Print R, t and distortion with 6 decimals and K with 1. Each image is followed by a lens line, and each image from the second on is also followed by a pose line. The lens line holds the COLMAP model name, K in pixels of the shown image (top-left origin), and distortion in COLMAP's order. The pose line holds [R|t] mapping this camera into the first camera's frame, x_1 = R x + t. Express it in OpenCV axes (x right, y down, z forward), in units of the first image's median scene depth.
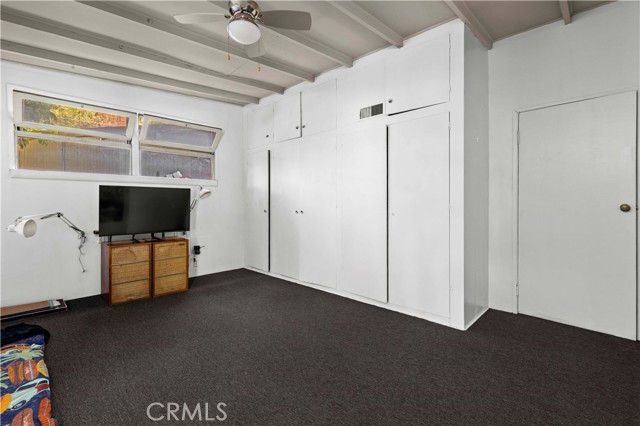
lens RADIAL K [[293.0, 0, 315.6], [0, 293.0, 202.3], [0, 0, 1]] dist [0.000403, -0.000049]
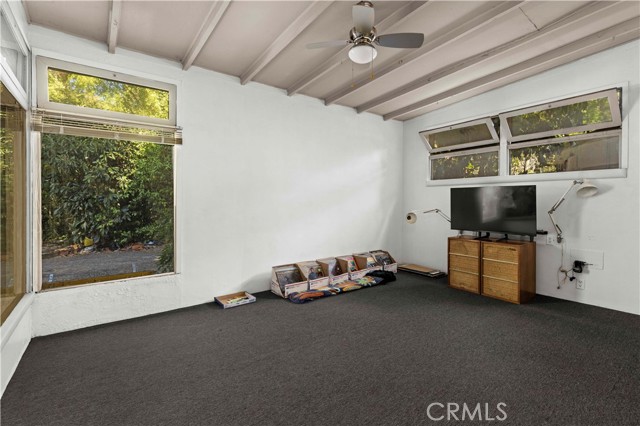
lens RADIAL K [[293.0, 0, 315.6], [0, 293.0, 202.3], [0, 0, 1]] dist [0.000403, -0.000049]
pose [[-0.160136, 0.001584, -0.987094, 0.555252], [-0.001799, 0.999997, 0.001897, 0.000863], [0.987093, 0.002079, -0.160133, 0.600530]]
